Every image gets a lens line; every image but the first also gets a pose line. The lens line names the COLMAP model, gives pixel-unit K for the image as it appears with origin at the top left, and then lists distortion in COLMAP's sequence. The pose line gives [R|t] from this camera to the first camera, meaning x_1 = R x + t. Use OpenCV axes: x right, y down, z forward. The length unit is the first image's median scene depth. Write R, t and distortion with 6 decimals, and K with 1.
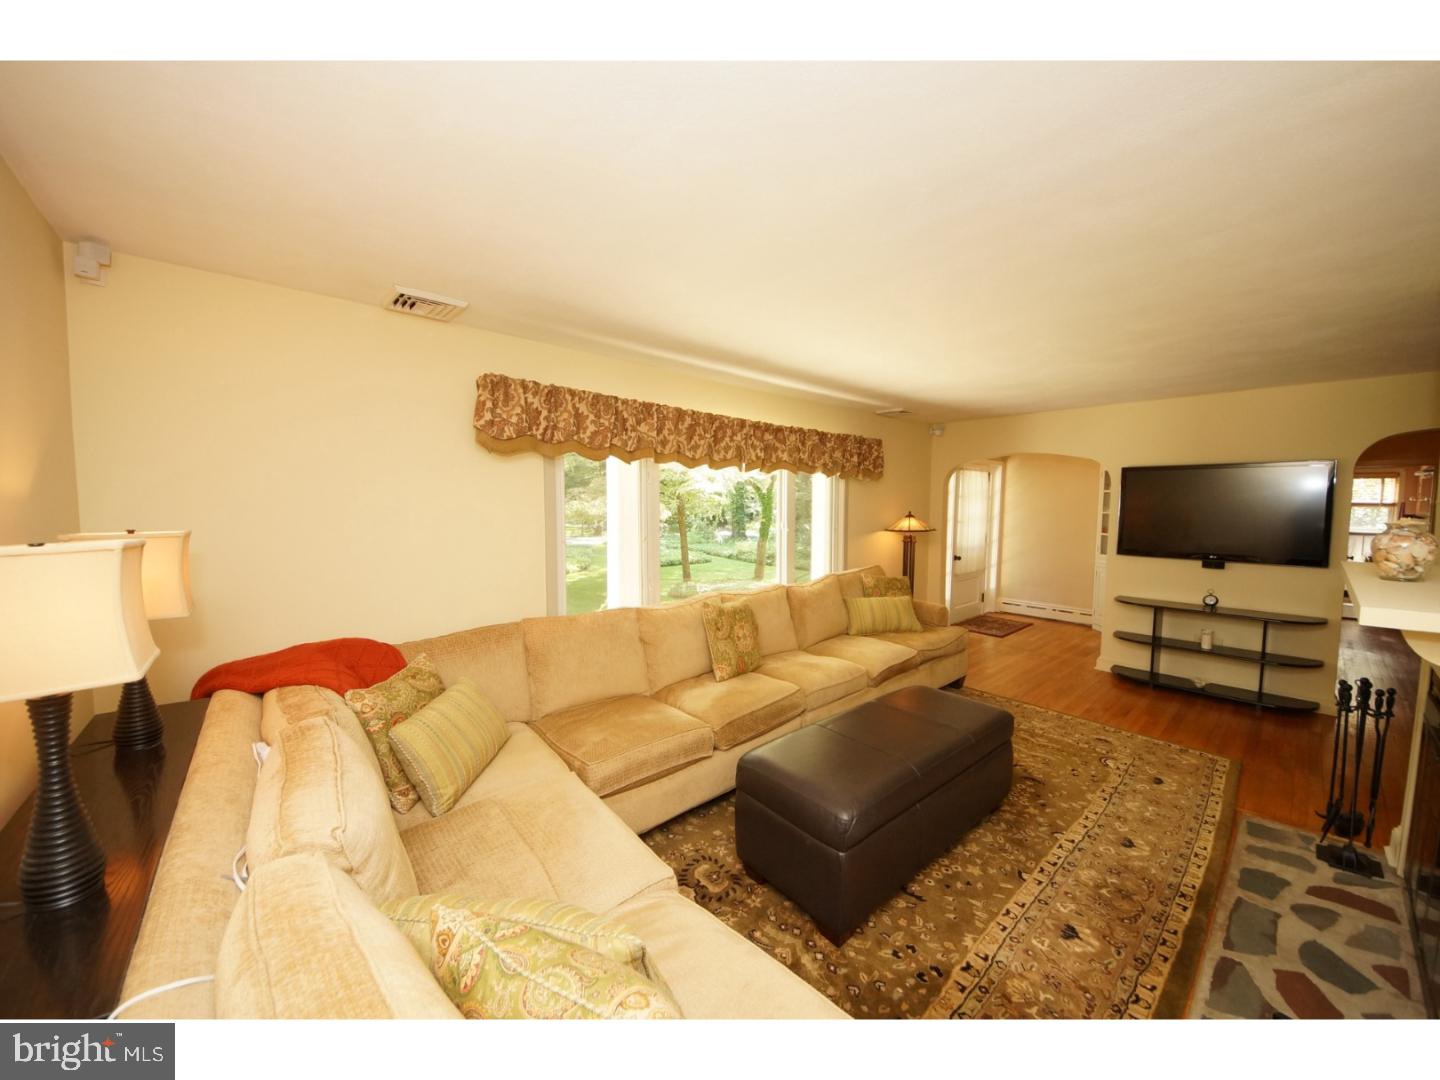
lens RADIAL K [[551.6, 0, 720.3], [0, 551.6, 541.0], [0, 0, 1]] dist [-0.013056, -0.001065]
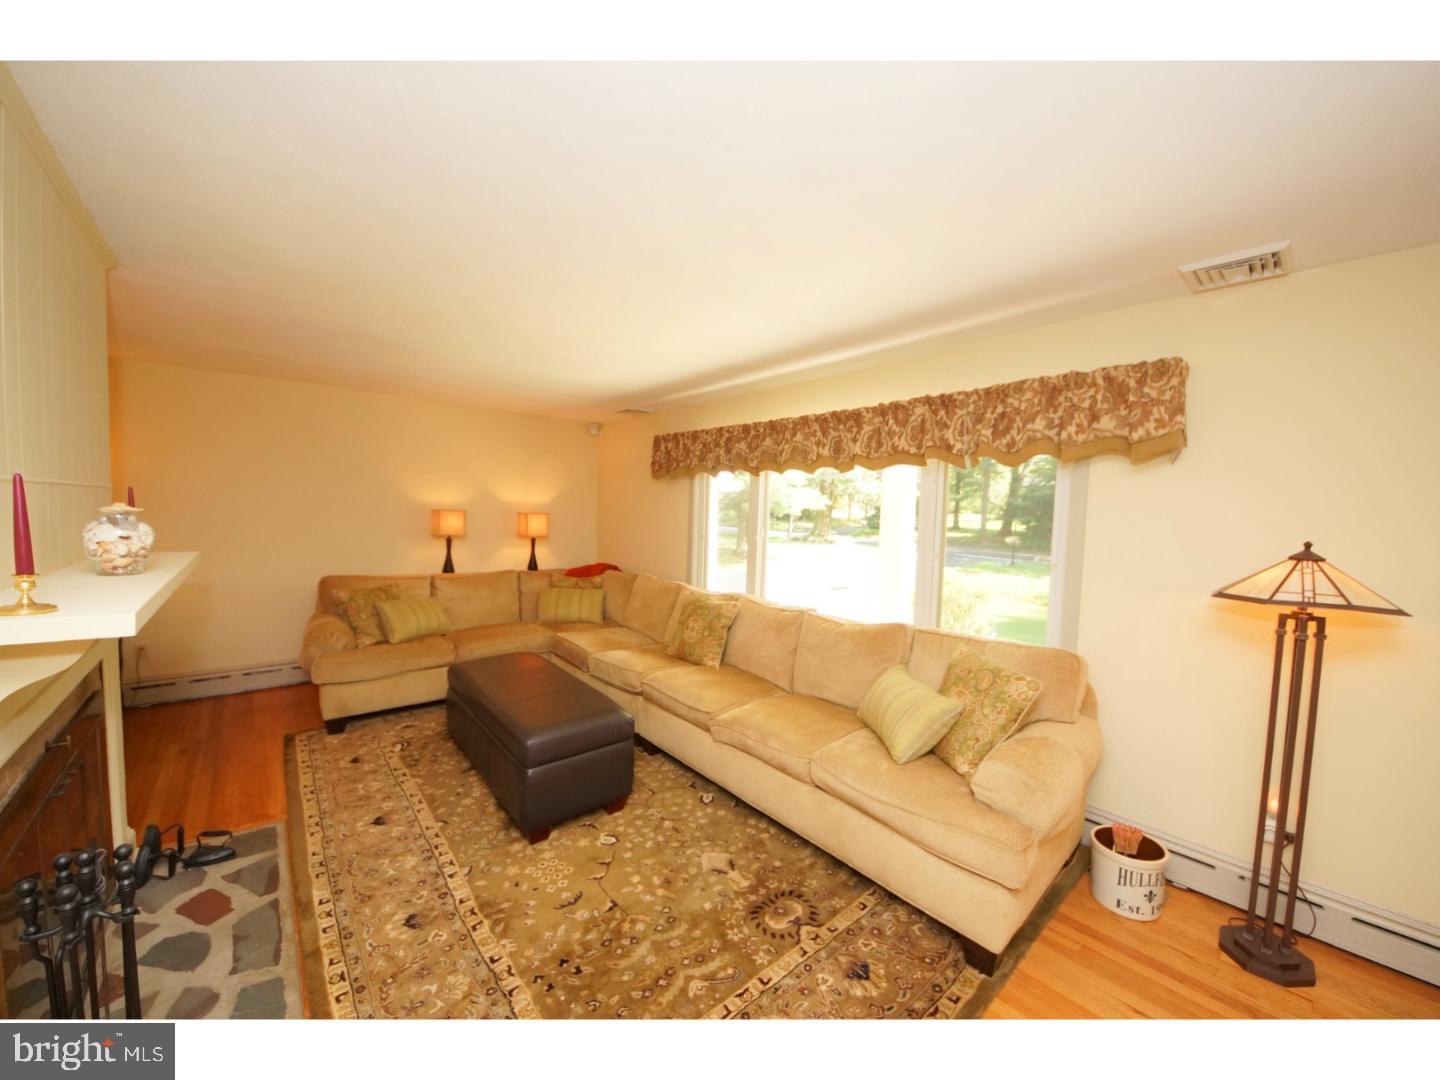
lens RADIAL K [[551.6, 0, 721.1], [0, 551.6, 547.6], [0, 0, 1]] dist [-0.013056, -0.001065]
pose [[-0.037641, 0.059605, -0.997512, 1.350330], [-0.092665, 0.993710, 0.062875, -0.070807], [0.994986, 0.094801, -0.031881, 1.287225]]
